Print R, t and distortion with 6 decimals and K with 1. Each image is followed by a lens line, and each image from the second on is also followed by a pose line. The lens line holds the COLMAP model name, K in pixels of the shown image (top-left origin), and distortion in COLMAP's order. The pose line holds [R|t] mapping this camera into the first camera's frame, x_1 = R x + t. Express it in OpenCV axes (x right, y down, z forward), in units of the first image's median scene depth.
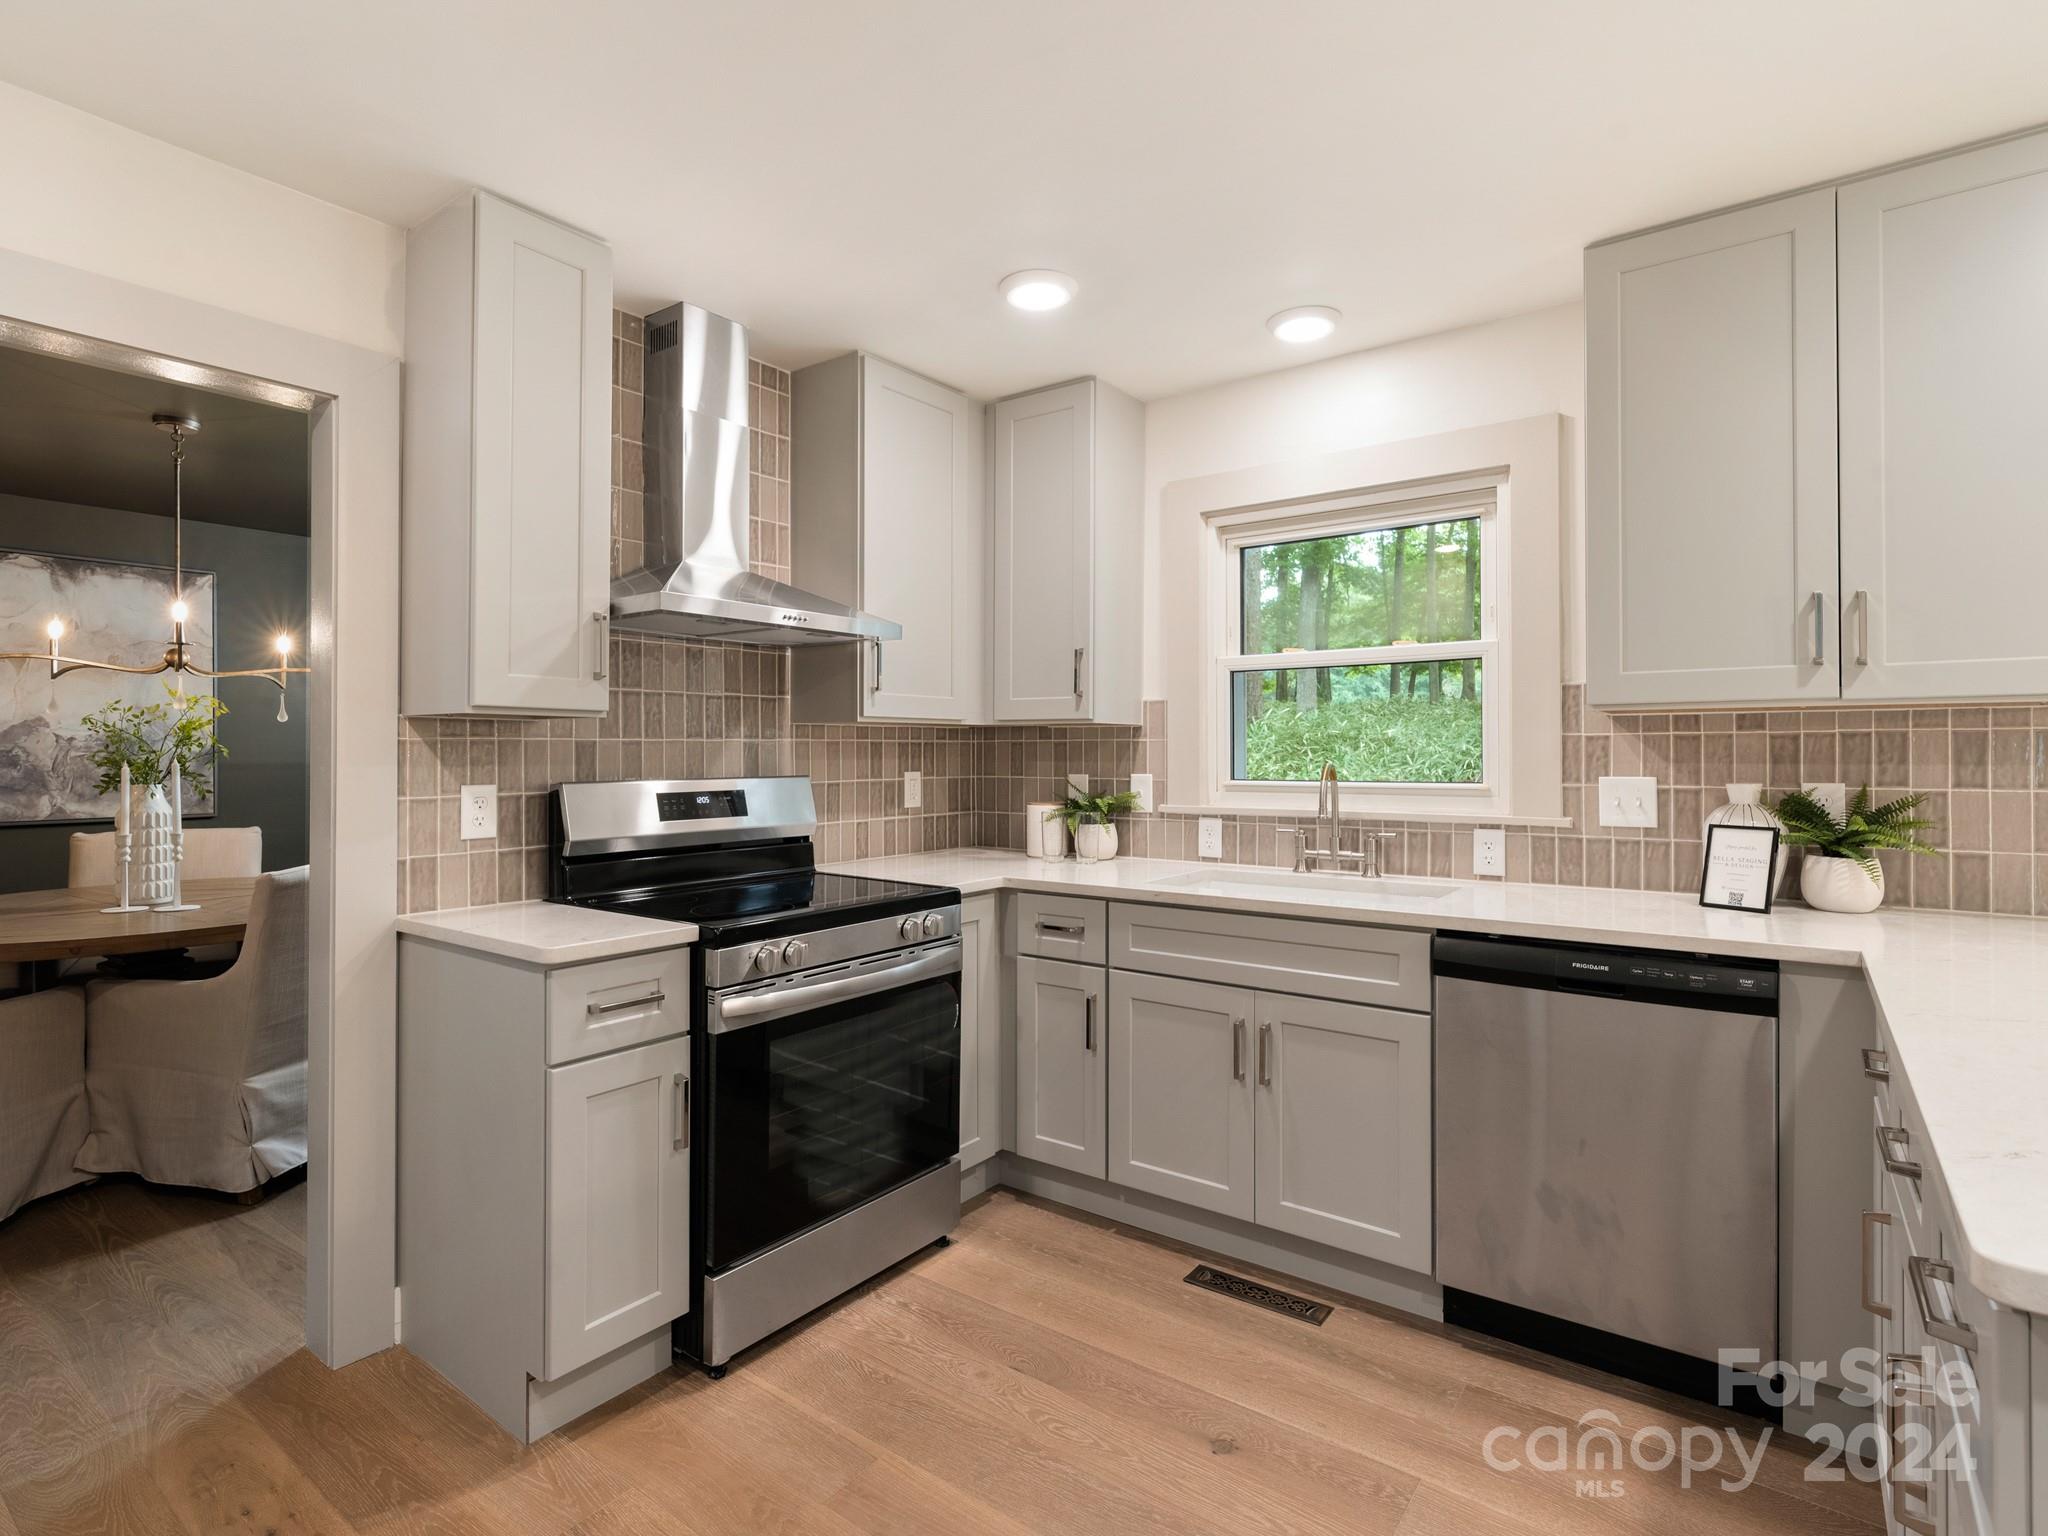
lens RADIAL K [[1032.3, 0, 1022.9], [0, 1032.3, 749.4], [0, 0, 1]] dist [0.001045, -0.001074]
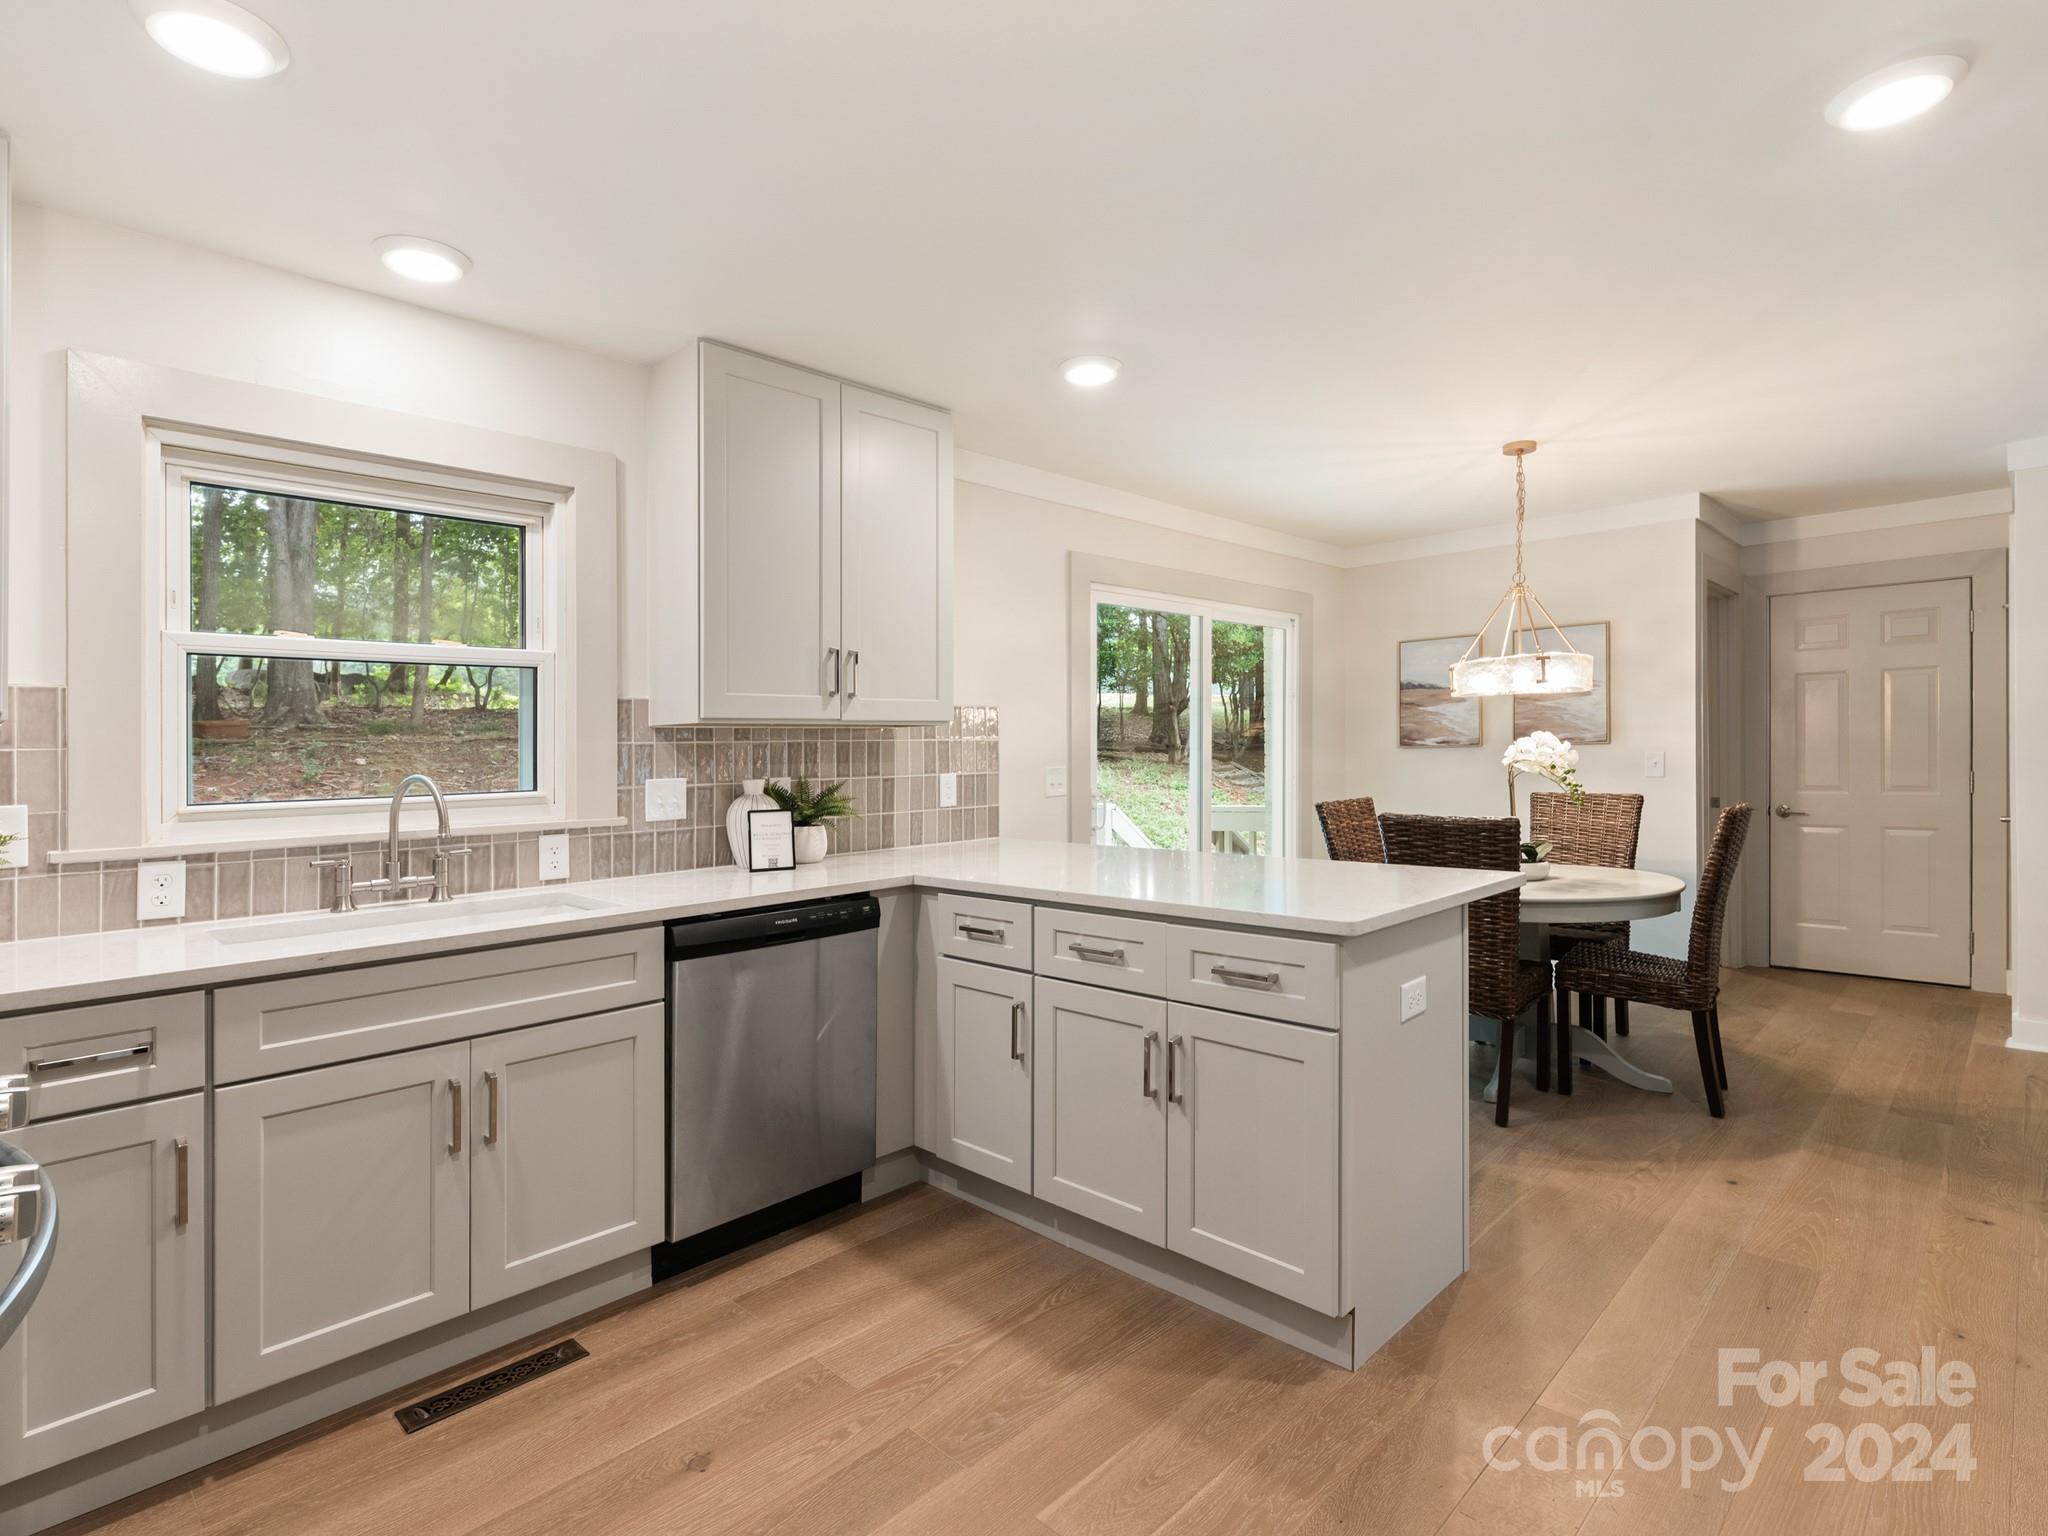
lens RADIAL K [[1020.9, 0, 1060.3], [0, 1020.9, 775.8], [0, 0, 1]] dist [-0.000016, -0.000407]
pose [[0.121696, -0.024757, 0.992259, -0.511768], [0.016678, 0.999599, 0.022895, 0.003650], [-0.992427, 0.013762, 0.122060, 0.381929]]
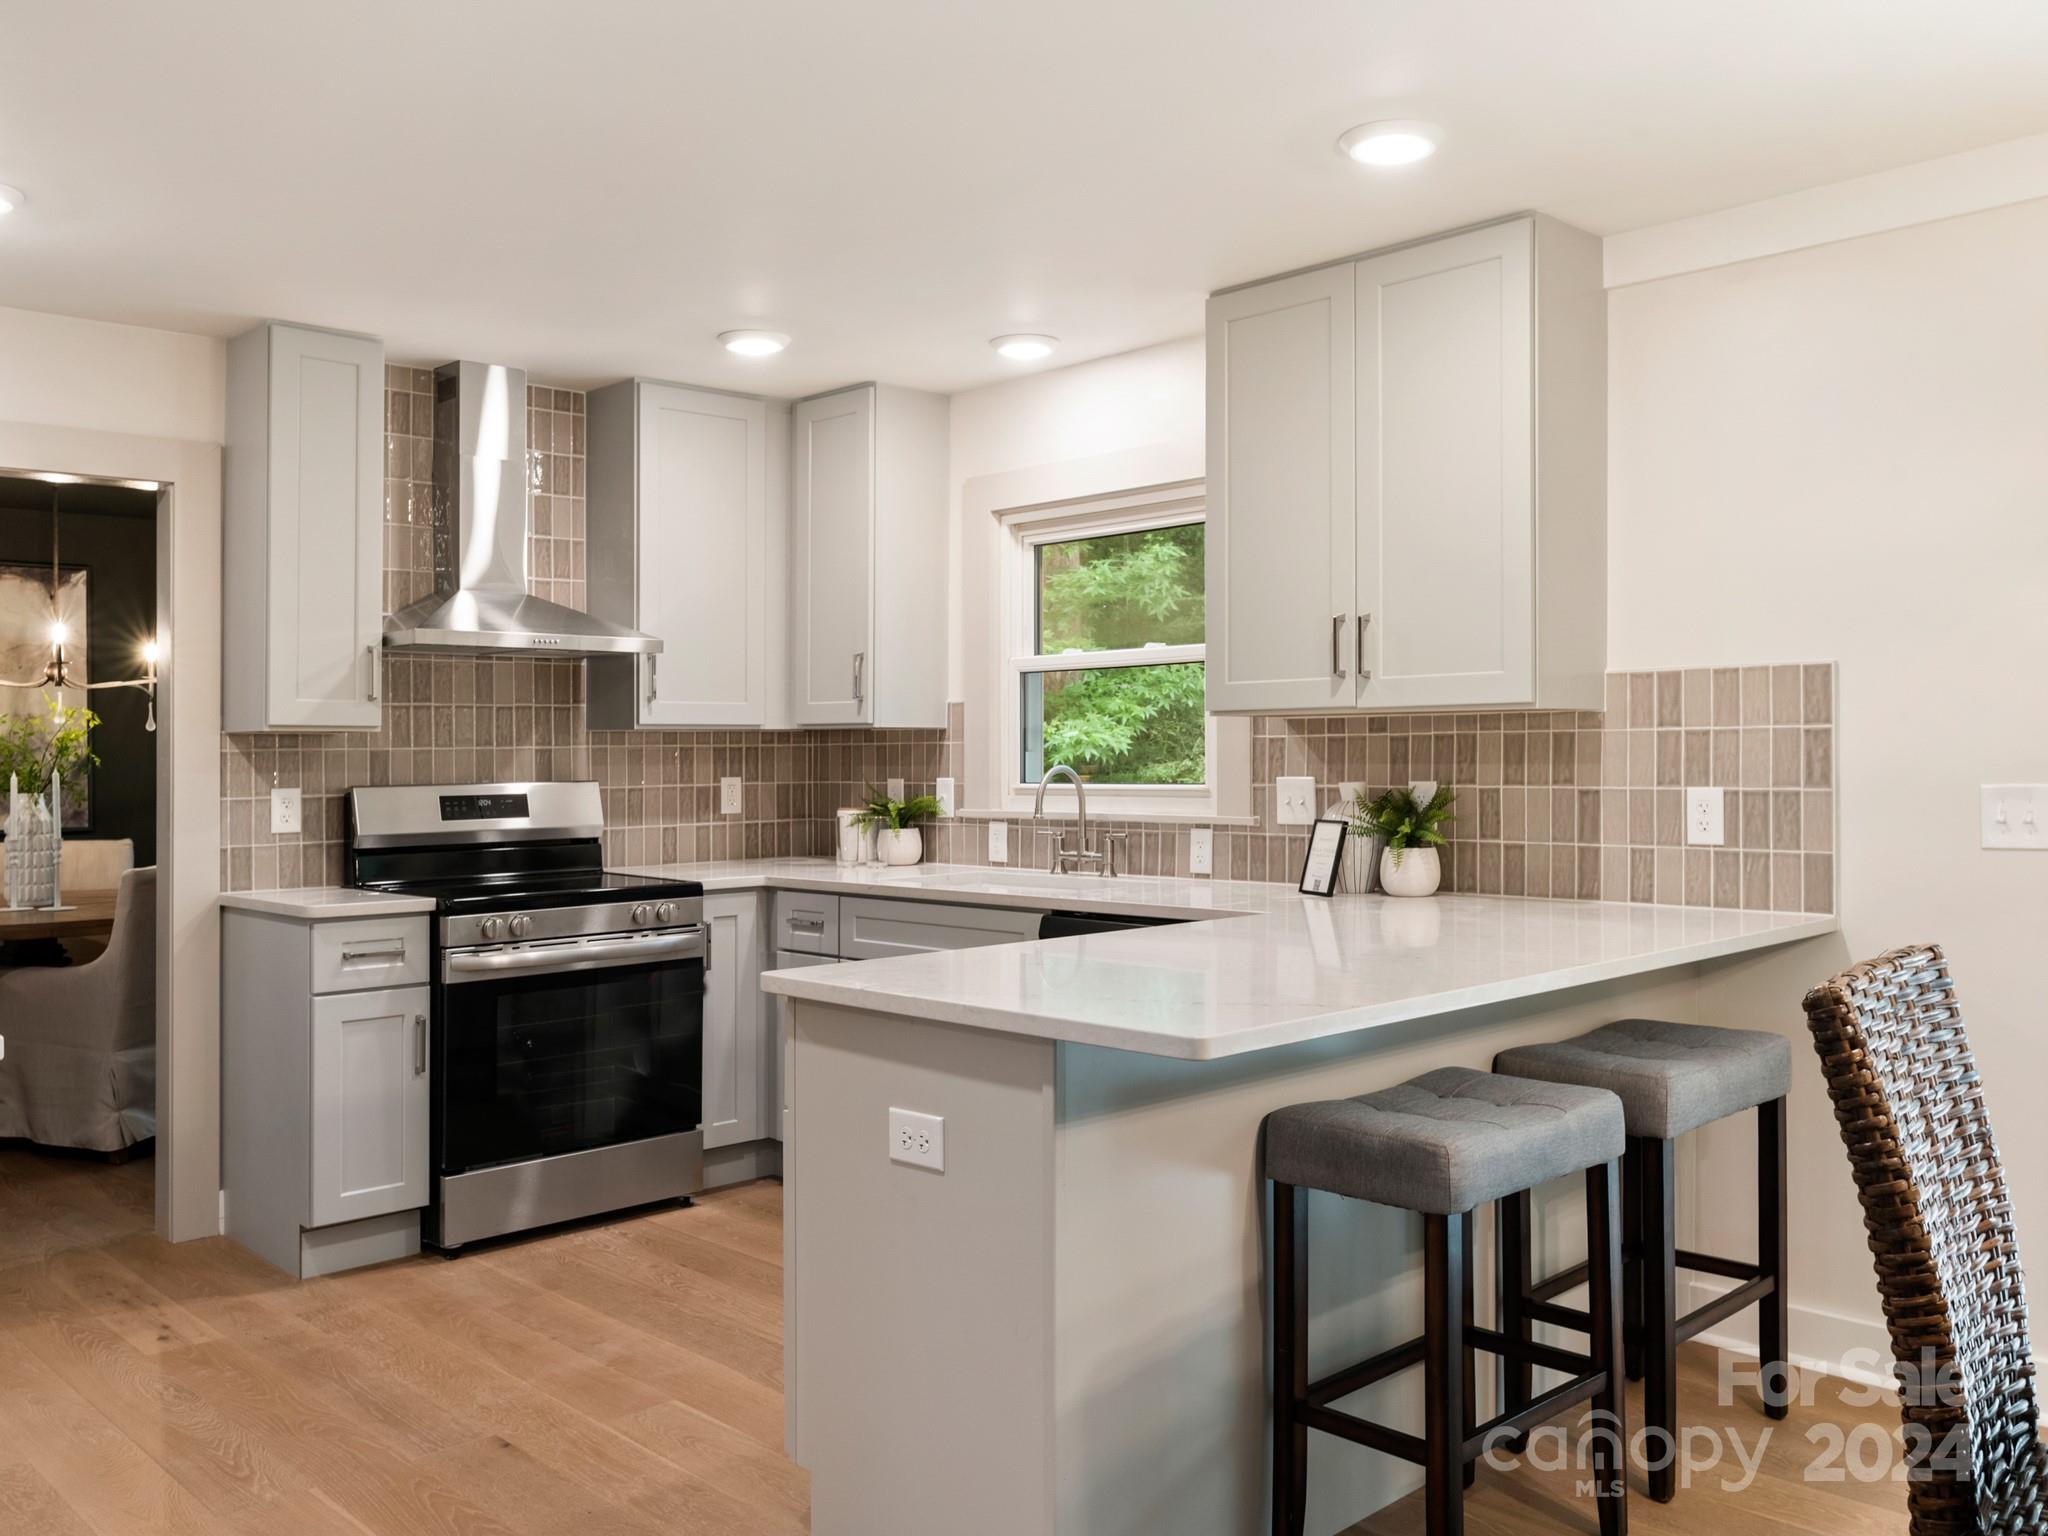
lens RADIAL K [[1702.5, 0, 1027.2], [0, 1702.5, 736.9], [0, 0, 1]] dist [0.002385, 0.005350]
pose [[0.986882, -0.008994, -0.161195, 0.569436], [0.008128, 0.999949, -0.006031, -0.005712], [0.161241, 0.004641, 0.986904, -0.723325]]
